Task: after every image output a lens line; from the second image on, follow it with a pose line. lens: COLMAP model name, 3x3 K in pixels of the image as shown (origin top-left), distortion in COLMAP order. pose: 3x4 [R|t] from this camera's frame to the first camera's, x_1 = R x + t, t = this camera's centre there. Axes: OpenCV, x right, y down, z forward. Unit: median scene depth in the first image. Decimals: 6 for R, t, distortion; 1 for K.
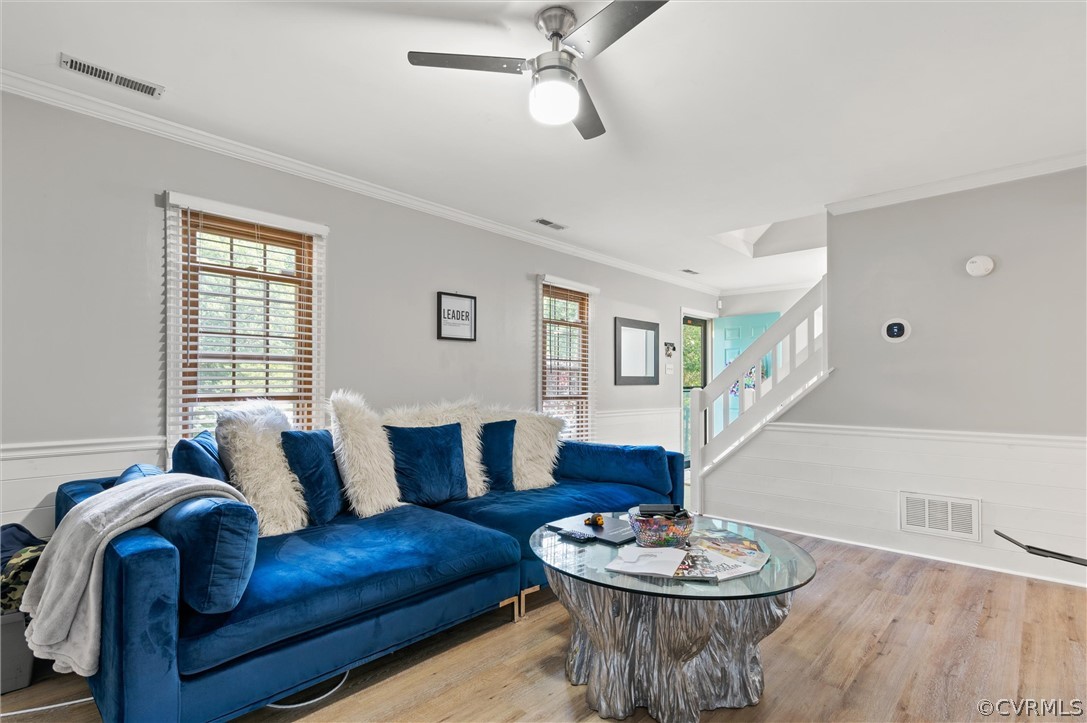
lens RADIAL K [[531.3, 0, 578.0], [0, 531.3, 379.0], [0, 0, 1]] dist [0.011140, -0.000914]
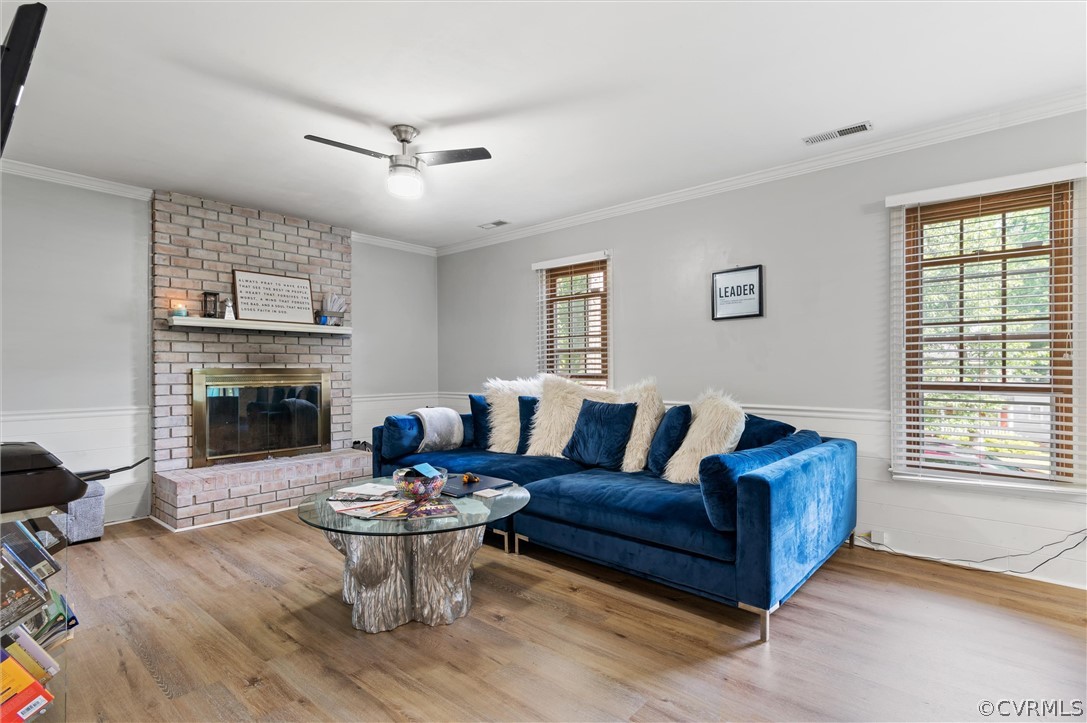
lens RADIAL K [[531.3, 0, 538.5], [0, 531.3, 369.2], [0, 0, 1]] dist [0.011140, -0.000914]
pose [[-0.003615, -0.019343, -0.999806, 0.688880], [0.000393, 0.999813, -0.019344, 0.032520], [0.999993, -0.000463, -0.003607, 0.661345]]
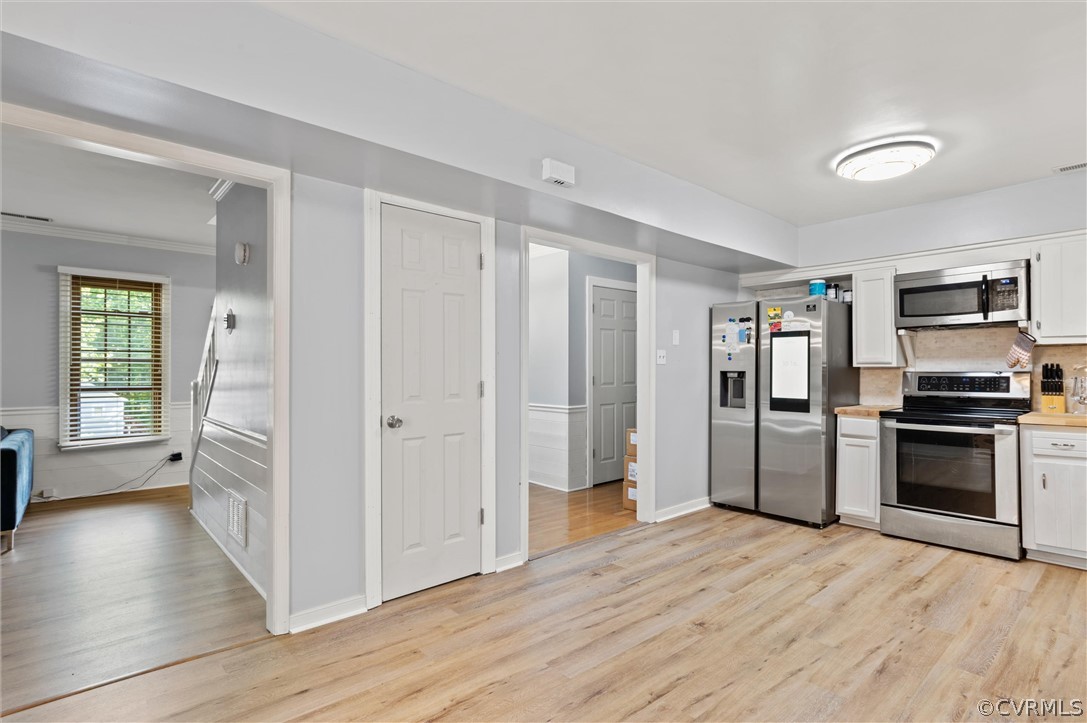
lens RADIAL K [[531.3, 0, 537.9], [0, 531.3, 368.3], [0, 0, 1]] dist [0.011140, -0.000914]
pose [[0.991363, -0.021091, -0.129436, 1.104404], [0.020176, 0.999761, -0.008371, 0.025857], [0.129582, 0.005687, 0.991552, 0.142829]]
